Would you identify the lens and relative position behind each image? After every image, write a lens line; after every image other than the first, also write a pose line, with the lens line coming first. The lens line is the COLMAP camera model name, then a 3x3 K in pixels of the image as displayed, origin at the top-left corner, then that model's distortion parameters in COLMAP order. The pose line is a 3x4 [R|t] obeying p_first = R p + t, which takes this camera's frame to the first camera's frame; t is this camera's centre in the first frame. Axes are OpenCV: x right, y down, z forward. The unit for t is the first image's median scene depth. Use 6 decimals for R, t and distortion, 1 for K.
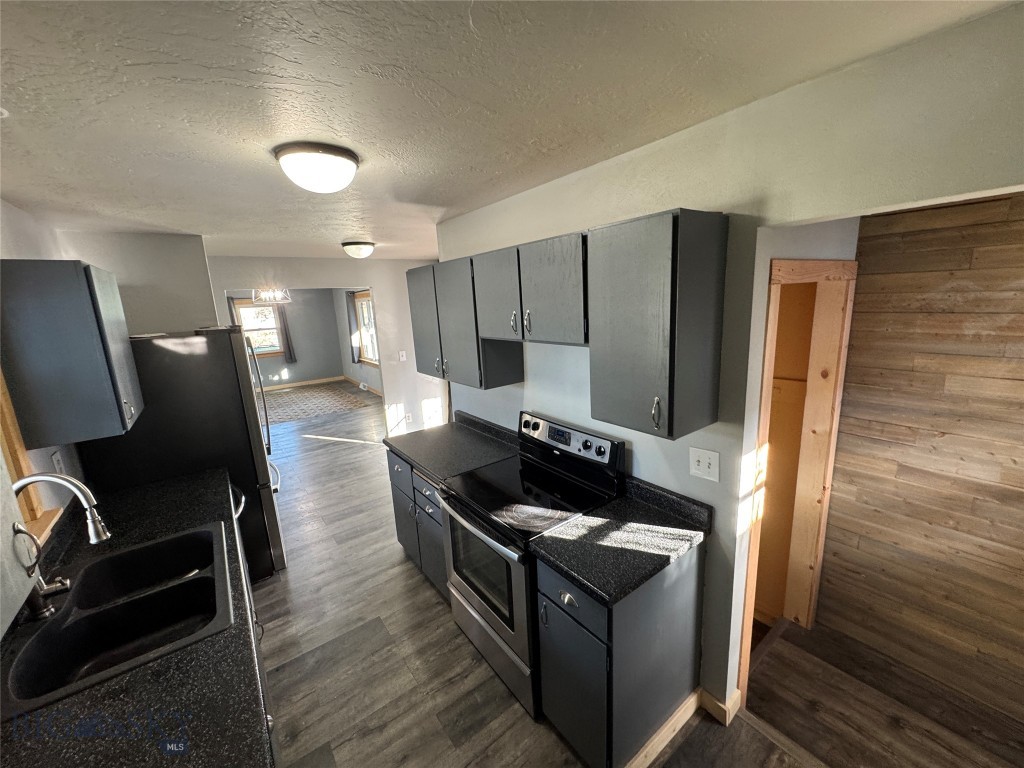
lens RADIAL K [[406.7, 0, 509.1], [0, 406.7, 388.4], [0, 0, 1]] dist [-0.003945, 0.000190]
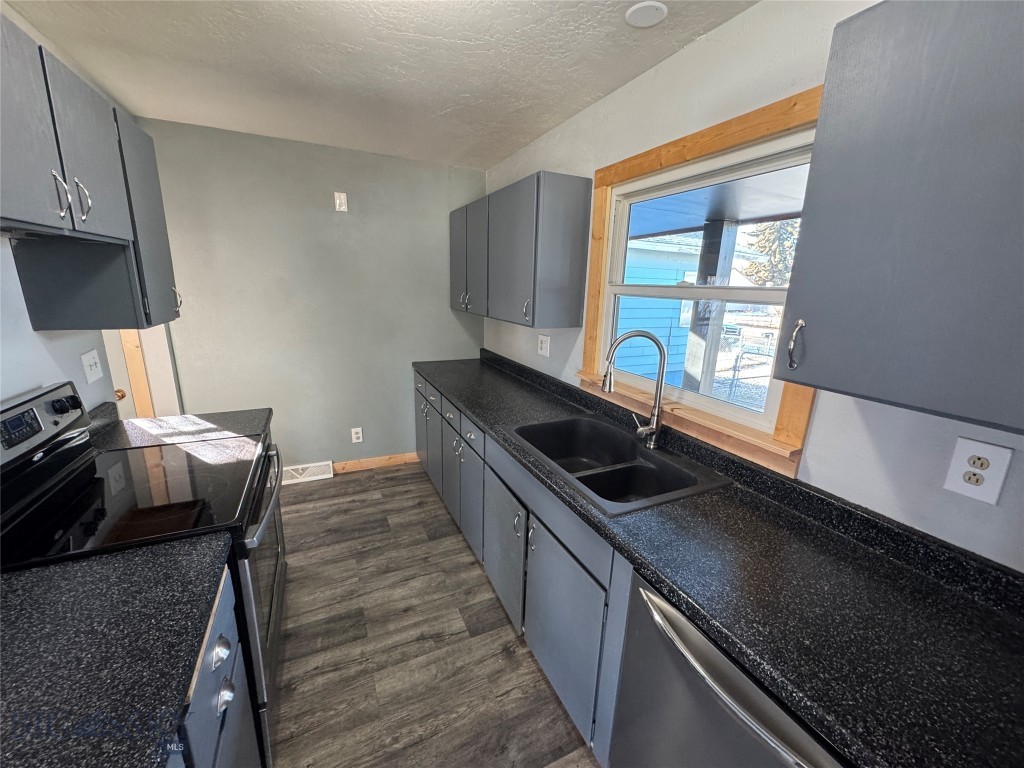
lens RADIAL K [[406.7, 0, 512.5], [0, 406.7, 385.4], [0, 0, 1]] dist [-0.003945, 0.000190]
pose [[-0.980957, -0.027063, 0.192330, -0.669196], [0.059513, 0.900730, 0.430283, -0.134783], [-0.184883, 0.433535, -0.881967, 1.479608]]
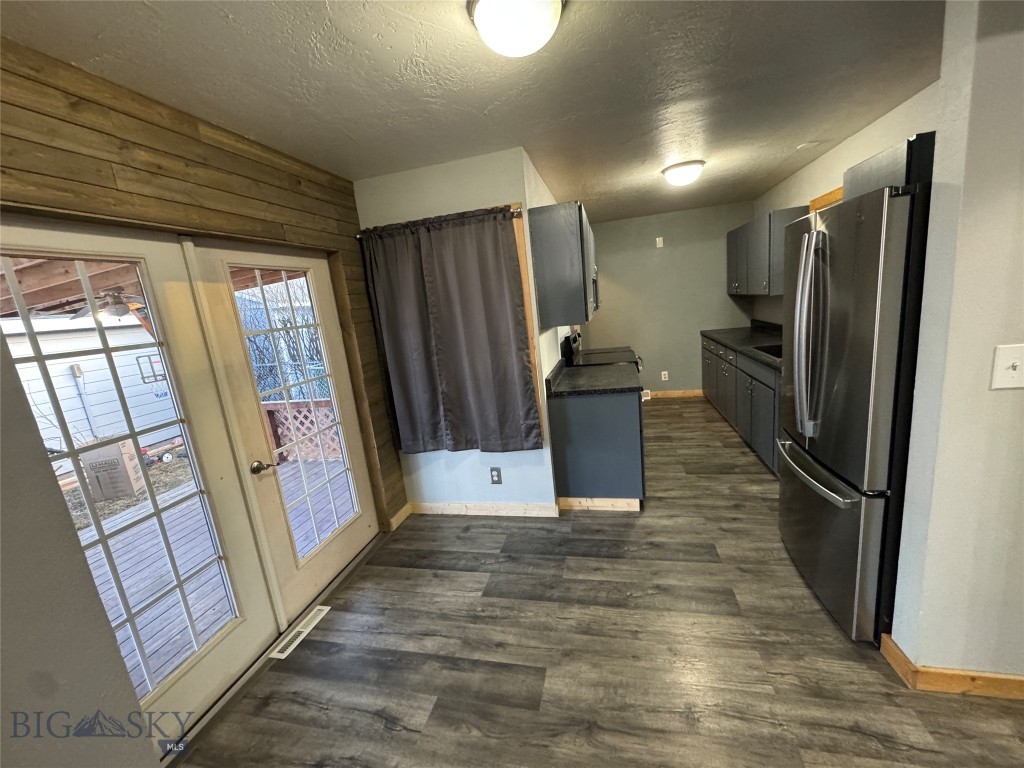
lens RADIAL K [[406.7, 0, 513.1], [0, 406.7, 385.1], [0, 0, 1]] dist [-0.003945, 0.000190]
pose [[-0.632738, -0.035327, 0.773560, -1.263255], [0.297771, 0.911049, 0.285170, -0.335281], [-0.714825, 0.410781, -0.565936, 2.622508]]
